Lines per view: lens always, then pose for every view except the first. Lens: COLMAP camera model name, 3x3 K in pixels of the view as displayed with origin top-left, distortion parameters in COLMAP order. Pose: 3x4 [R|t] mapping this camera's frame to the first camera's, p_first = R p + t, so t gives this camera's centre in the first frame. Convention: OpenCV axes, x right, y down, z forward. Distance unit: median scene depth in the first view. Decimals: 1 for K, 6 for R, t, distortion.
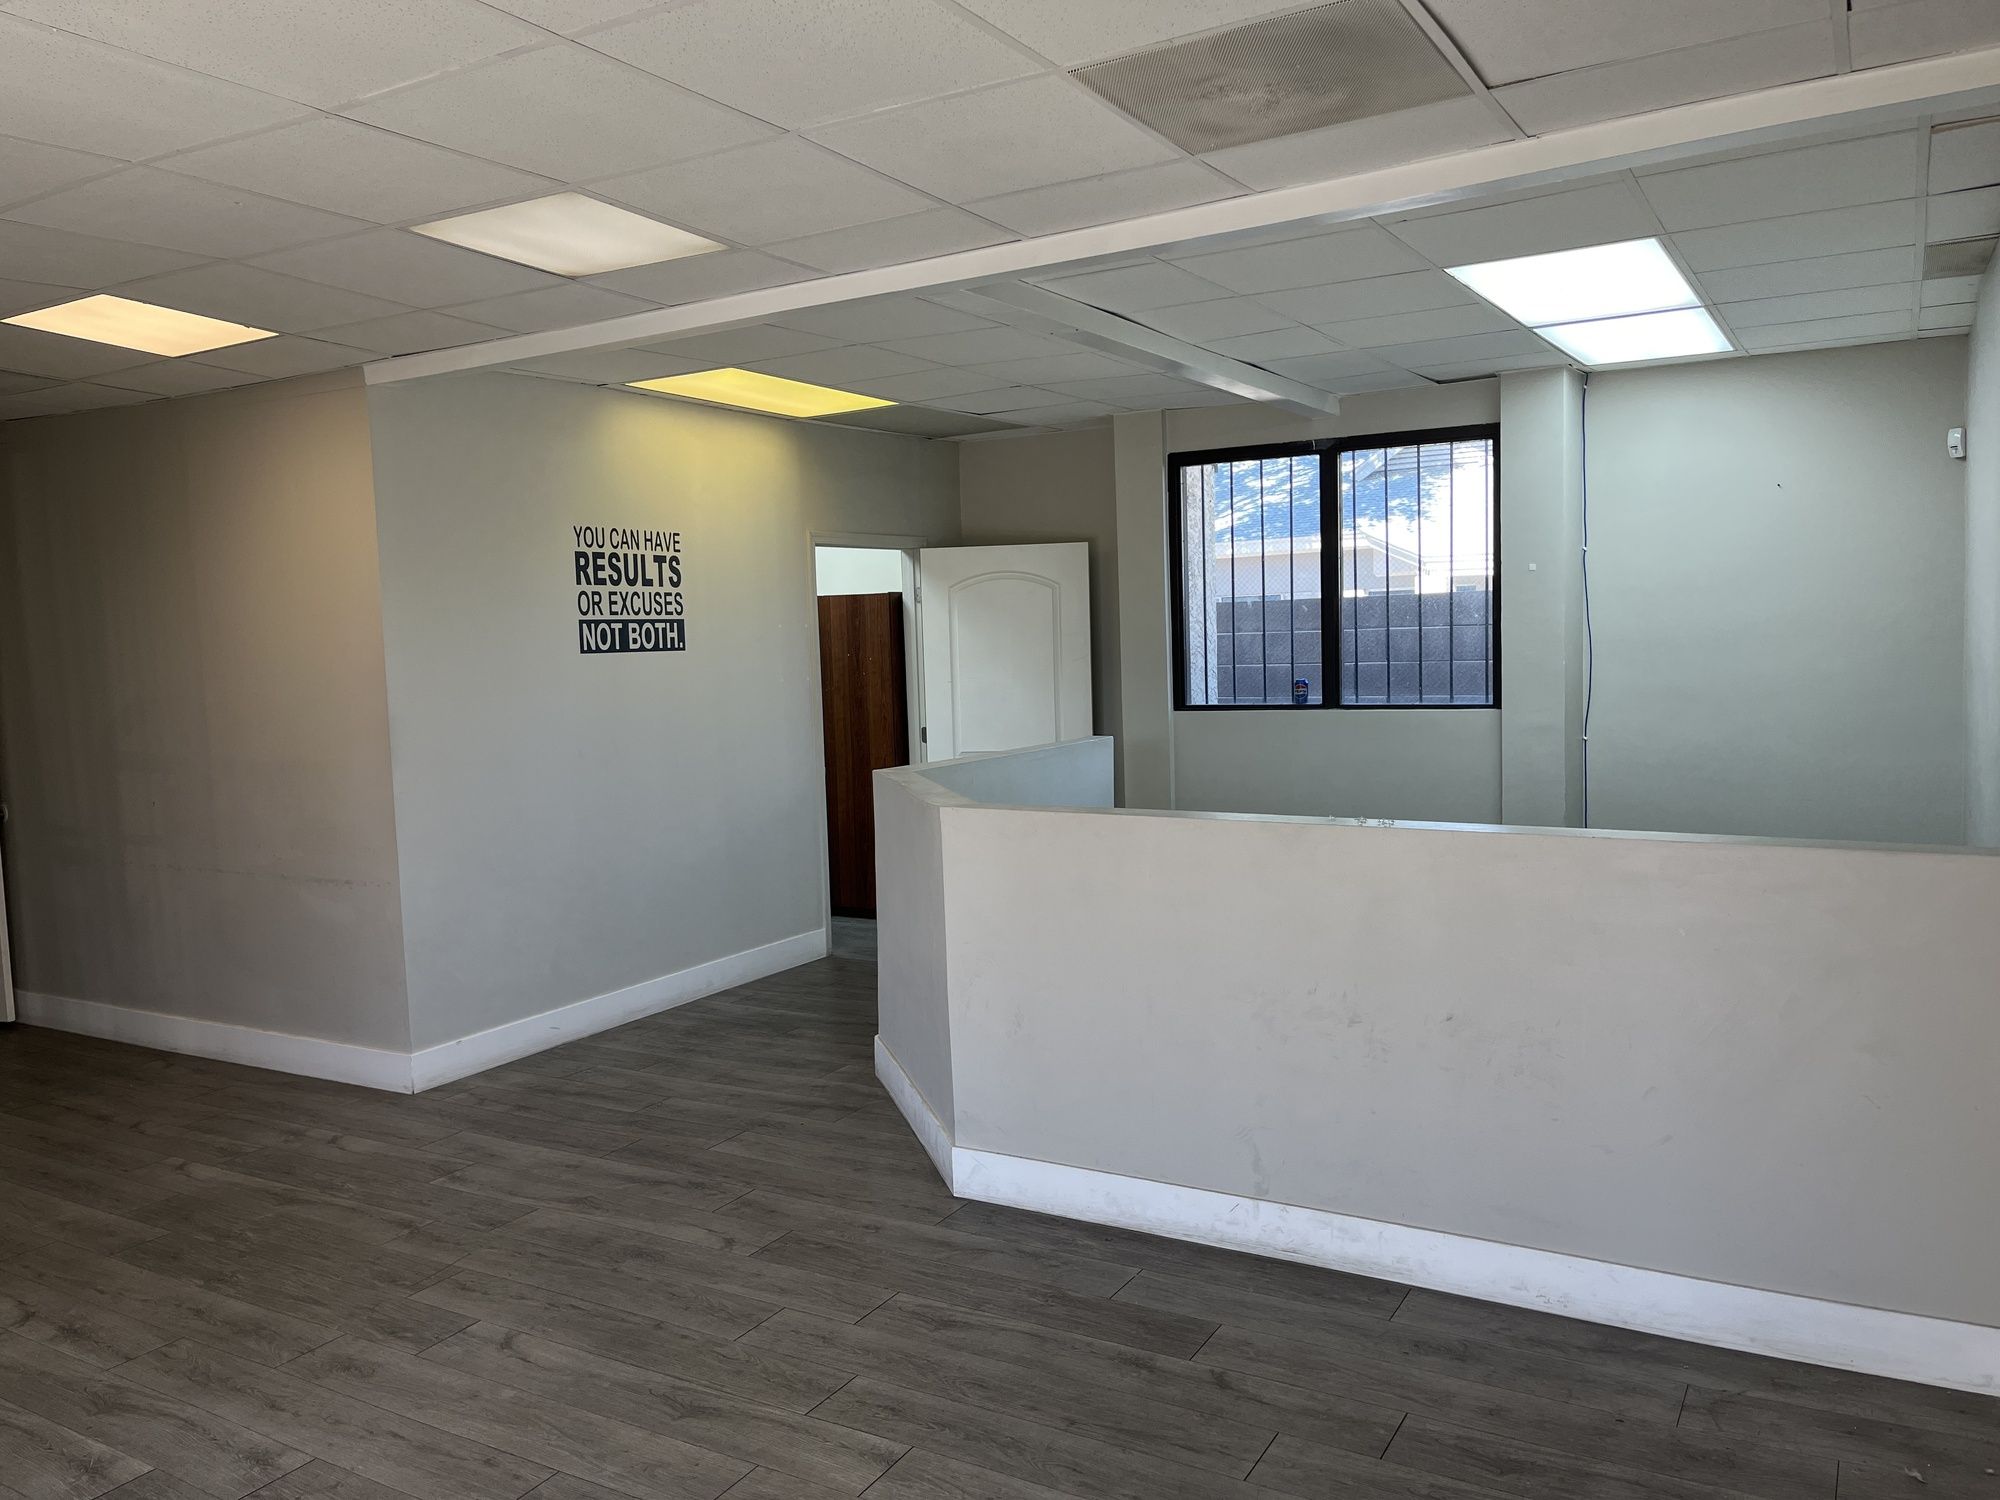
lens RADIAL K [[1524.6, 0, 1000.0], [0, 1524.6, 750.0], [0, 0, 1]] dist [0.074461, -0.104999]
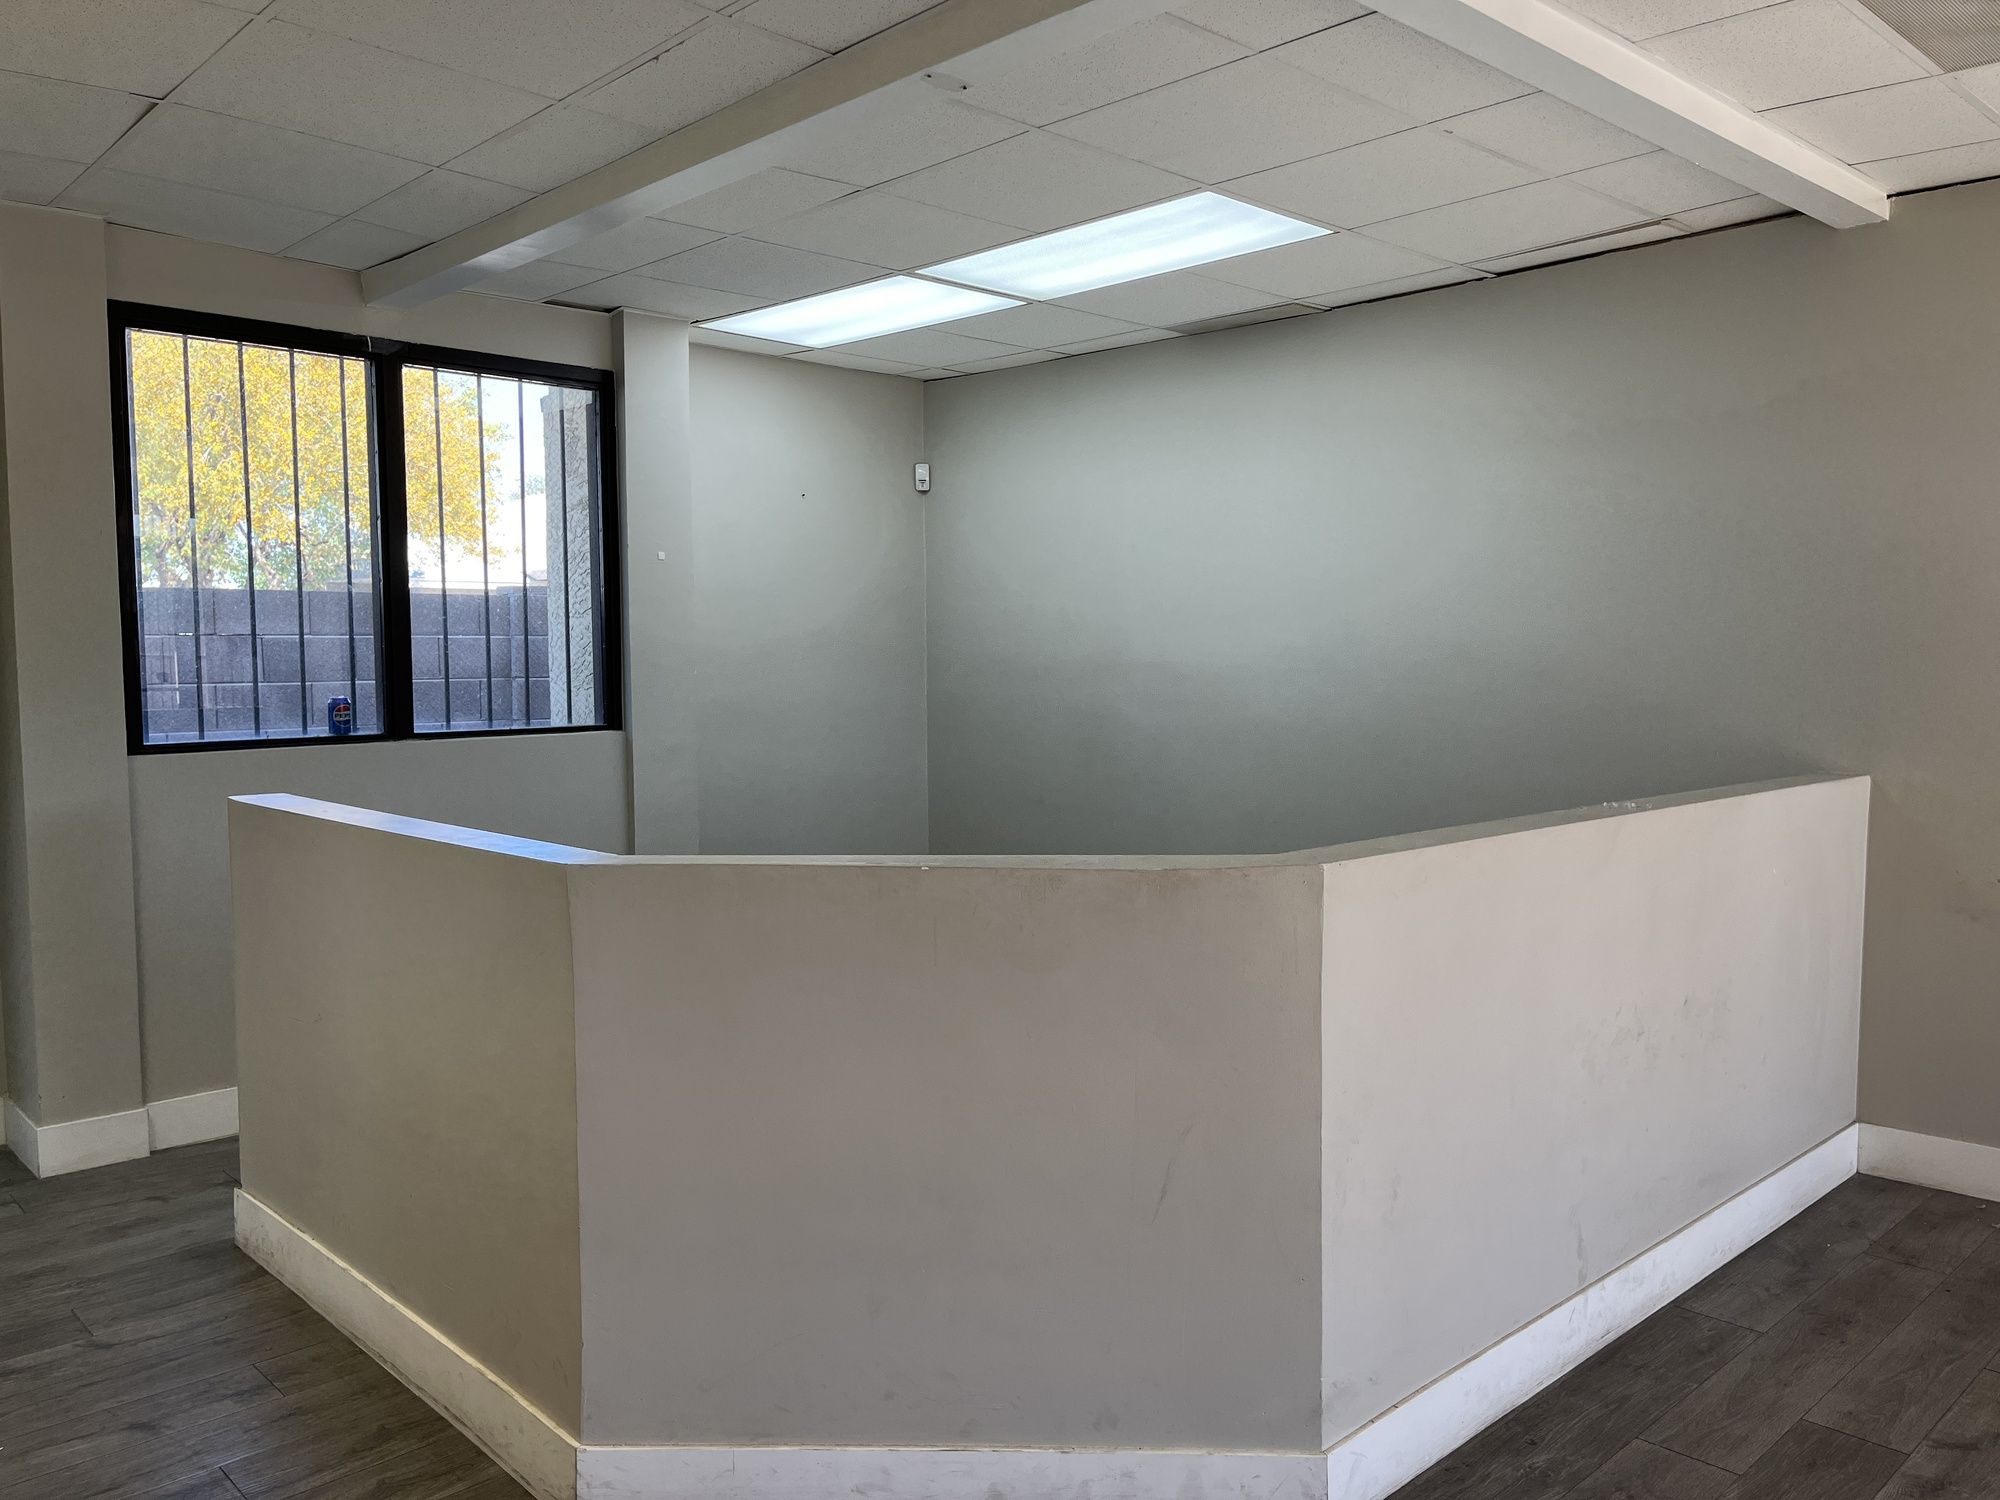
lens RADIAL K [[1524.6, 0, 1000.0], [0, 1524.6, 750.0], [0, 0, 1]] dist [0.074461, -0.104999]
pose [[0.275604, -0.032775, 0.960712, -0.371086], [0.076167, 0.997021, 0.012163, -0.011267], [-0.958249, 0.069823, 0.277279, 0.574362]]
